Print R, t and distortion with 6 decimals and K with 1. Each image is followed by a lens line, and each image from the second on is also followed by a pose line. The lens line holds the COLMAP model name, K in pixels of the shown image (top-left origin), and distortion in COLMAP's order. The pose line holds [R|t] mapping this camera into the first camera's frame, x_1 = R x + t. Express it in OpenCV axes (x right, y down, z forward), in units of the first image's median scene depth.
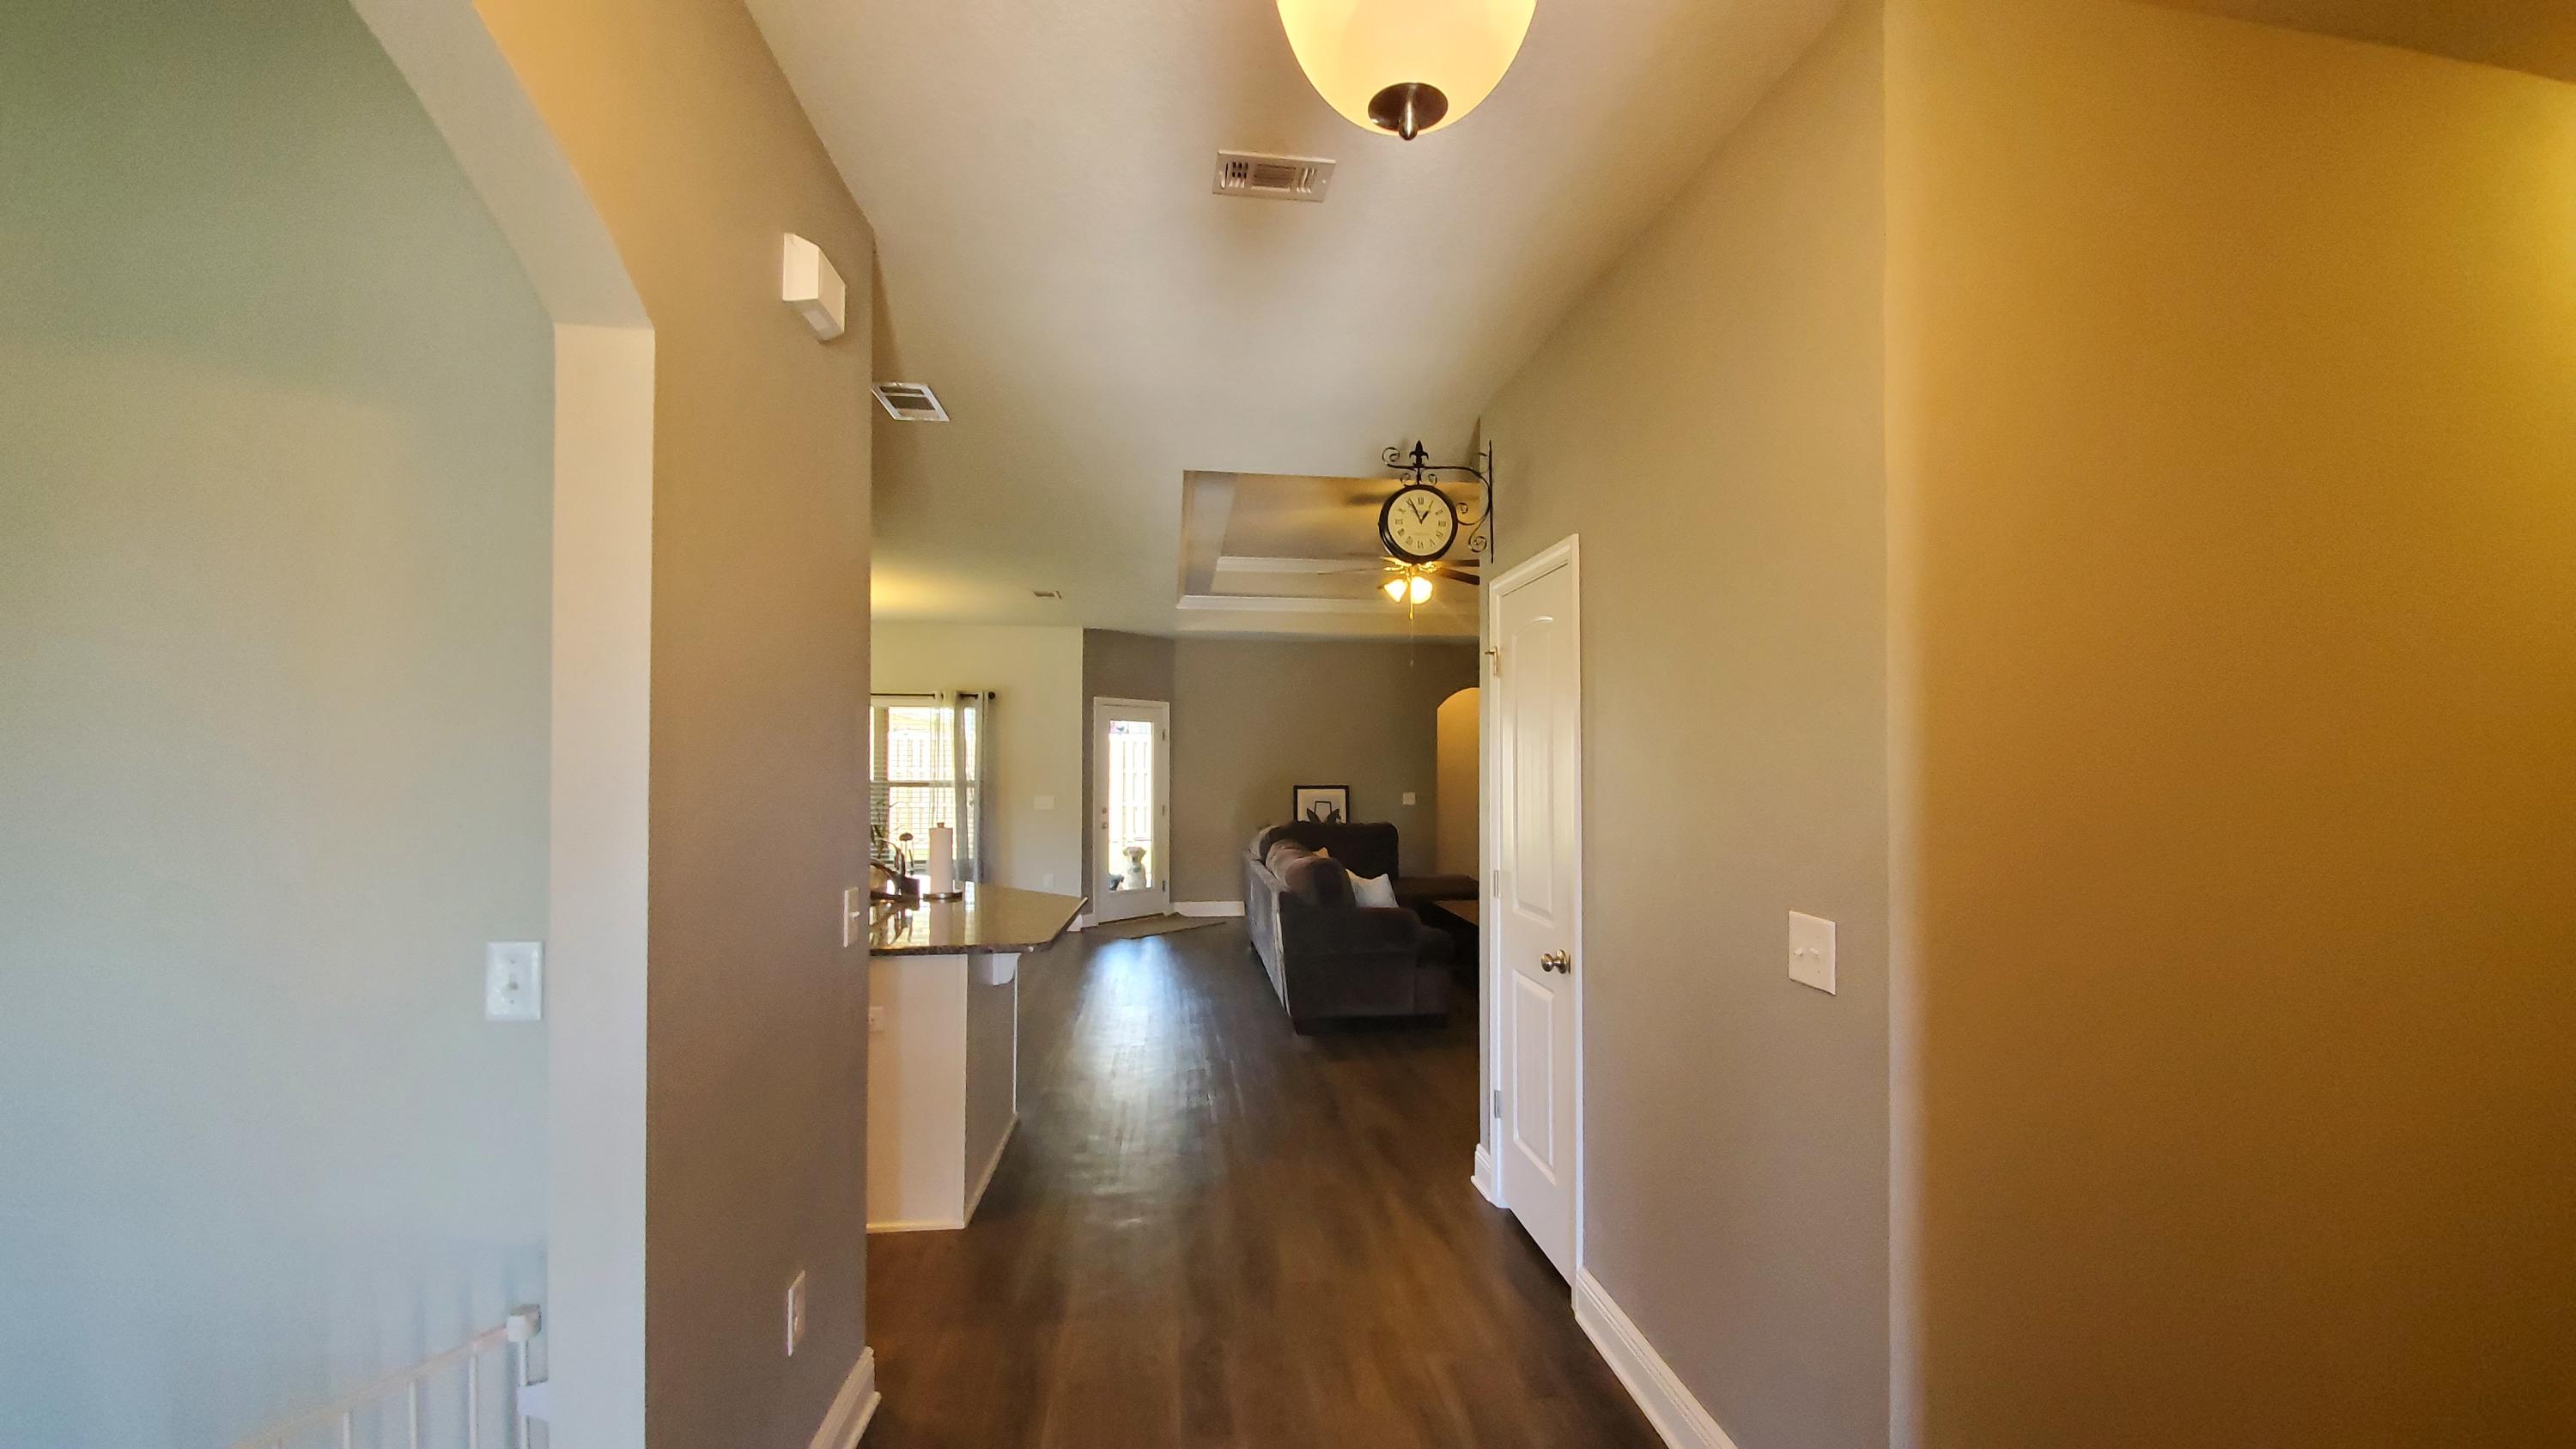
lens RADIAL K [[1019.2, 0, 1318.7], [0, 1019.2, 753.1], [0, 0, 1]] dist [0.008401, -0.014011]
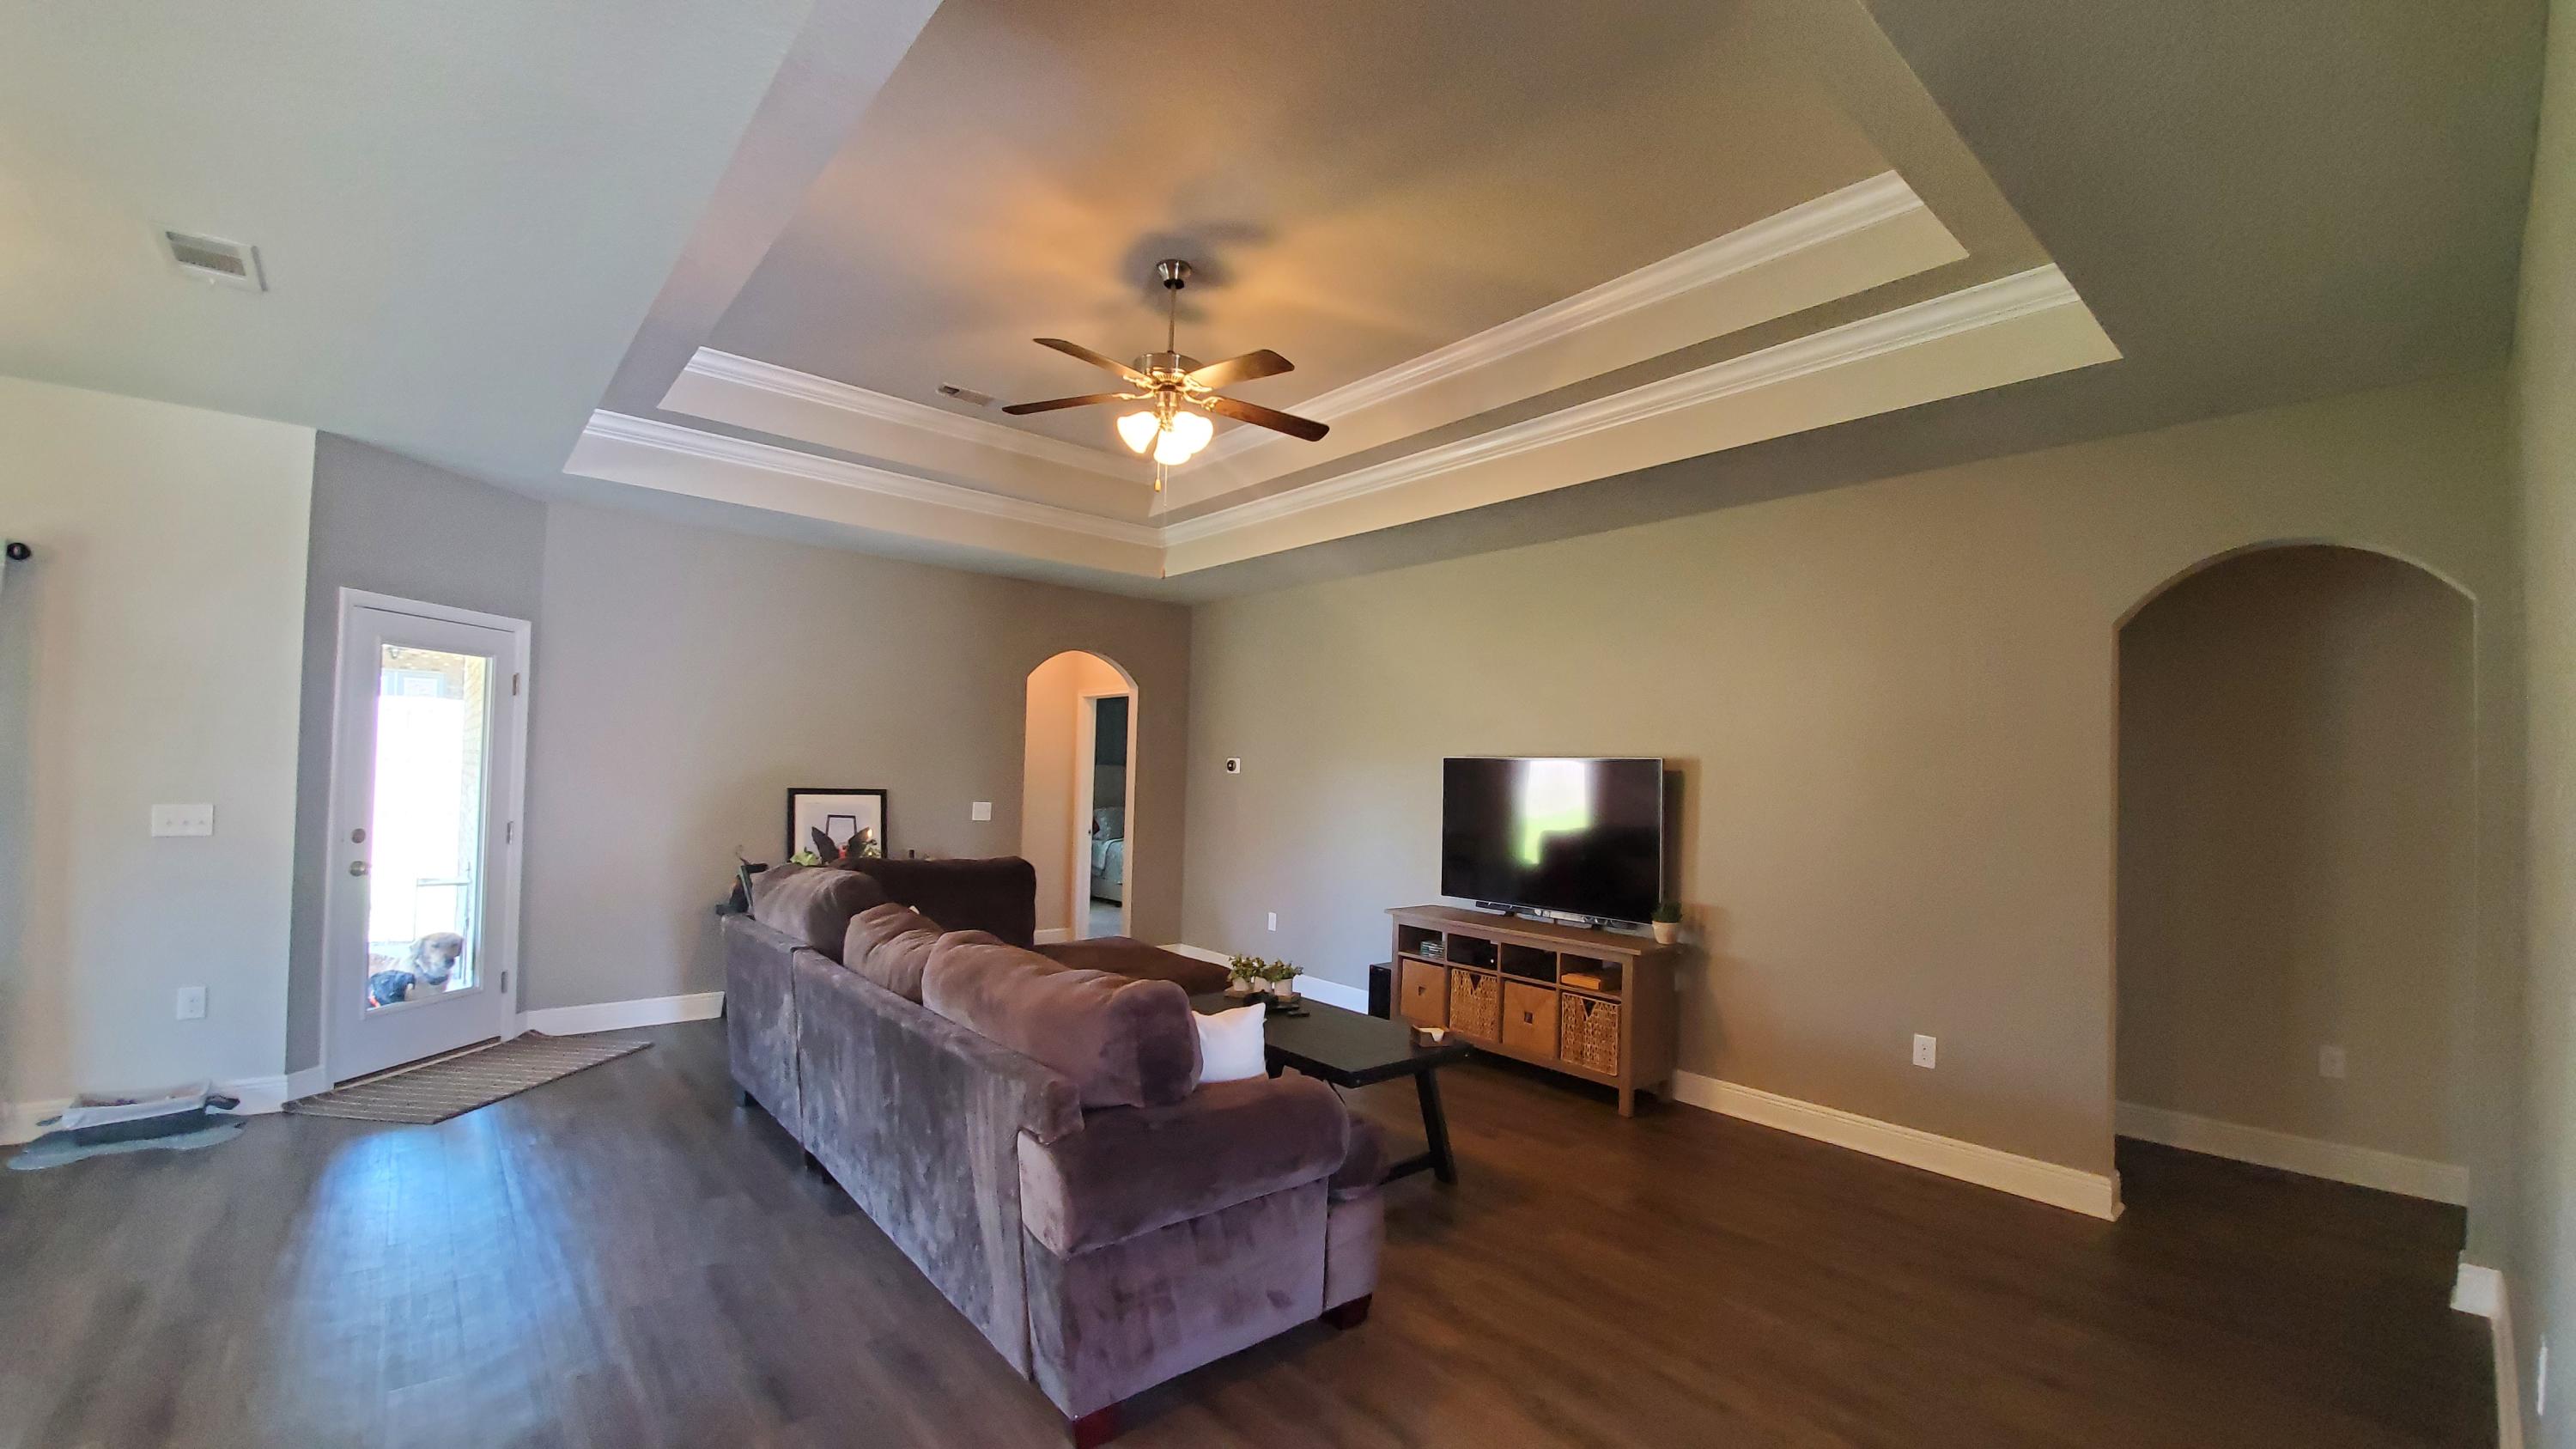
lens RADIAL K [[1019.2, 0, 1318.7], [0, 1019.2, 753.1], [0, 0, 1]] dist [0.008401, -0.014011]
pose [[0.838345, 0.037175, 0.543870, -0.097890], [-0.036160, 0.999267, -0.012563, 0.009000], [-0.543939, -0.009134, 0.839075, 0.381927]]
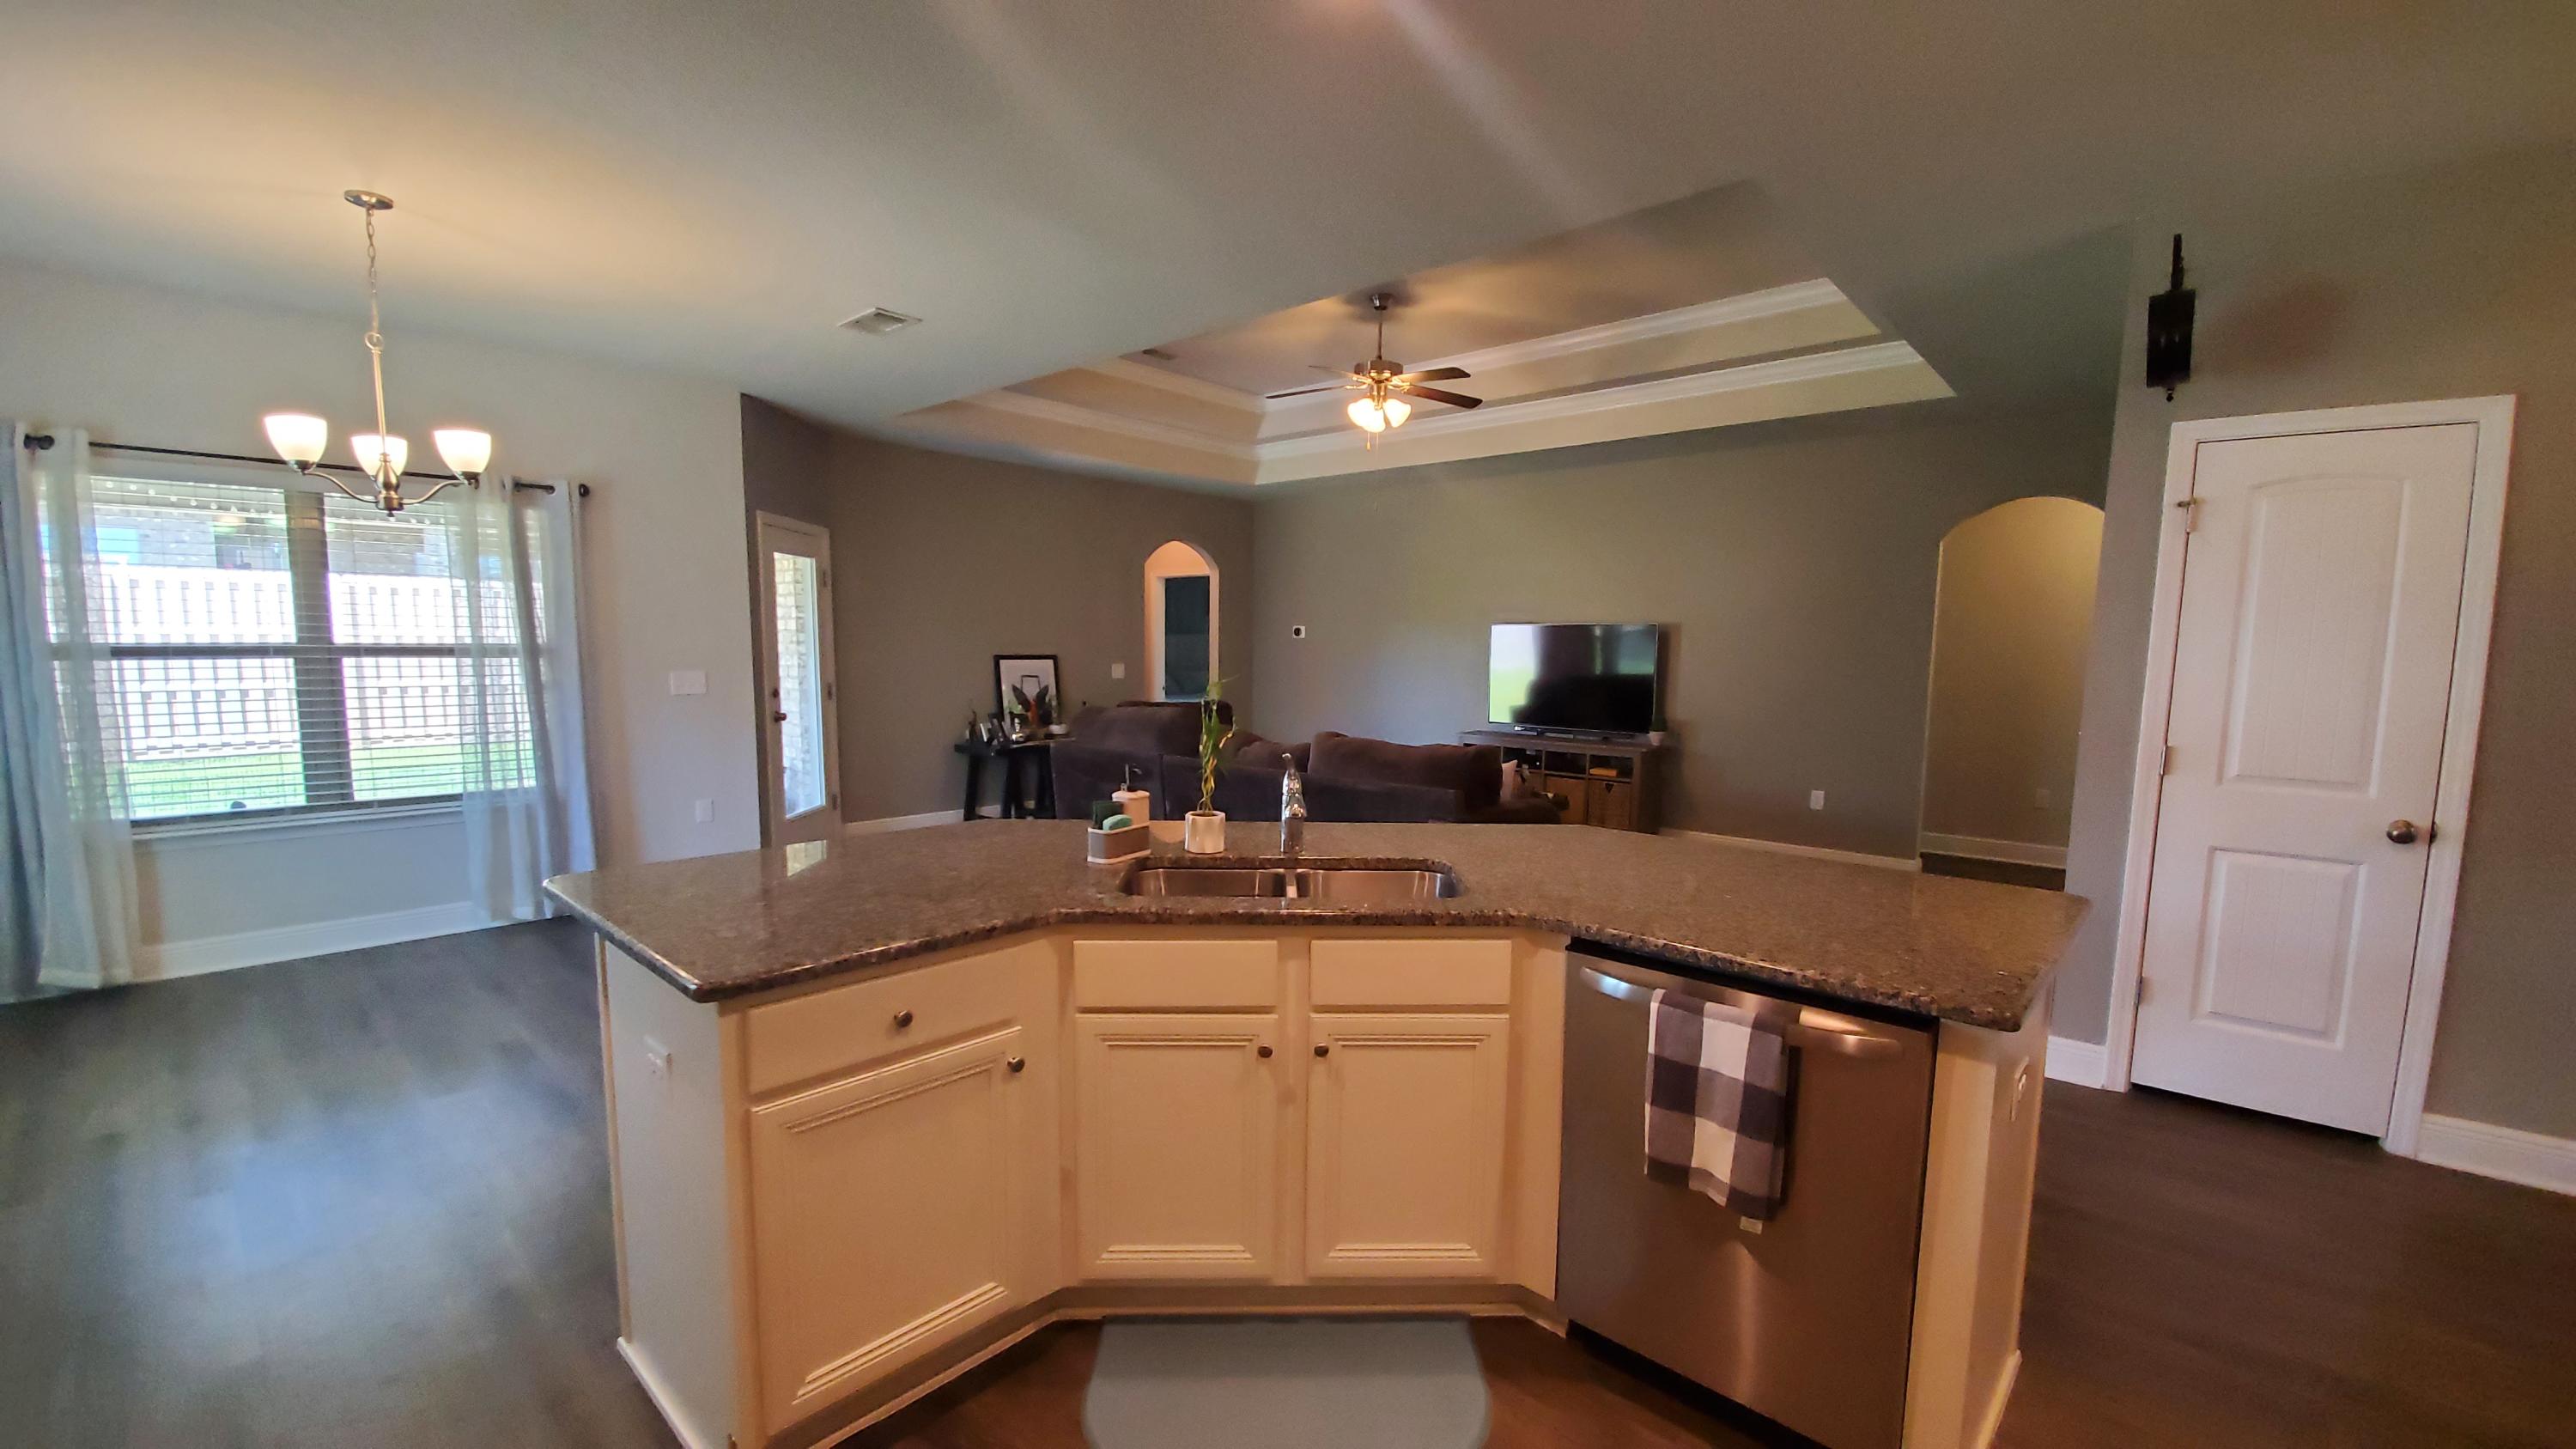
lens RADIAL K [[1012.0, 0, 1341.1], [0, 1012.0, 715.2], [0, 0, 1]] dist [-0.016819, -0.000024]
pose [[0.747412, -0.037290, 0.663313, -0.363843], [-0.022023, 0.996484, 0.080836, 0.011571], [-0.663995, -0.075026, 0.743963, 0.302770]]
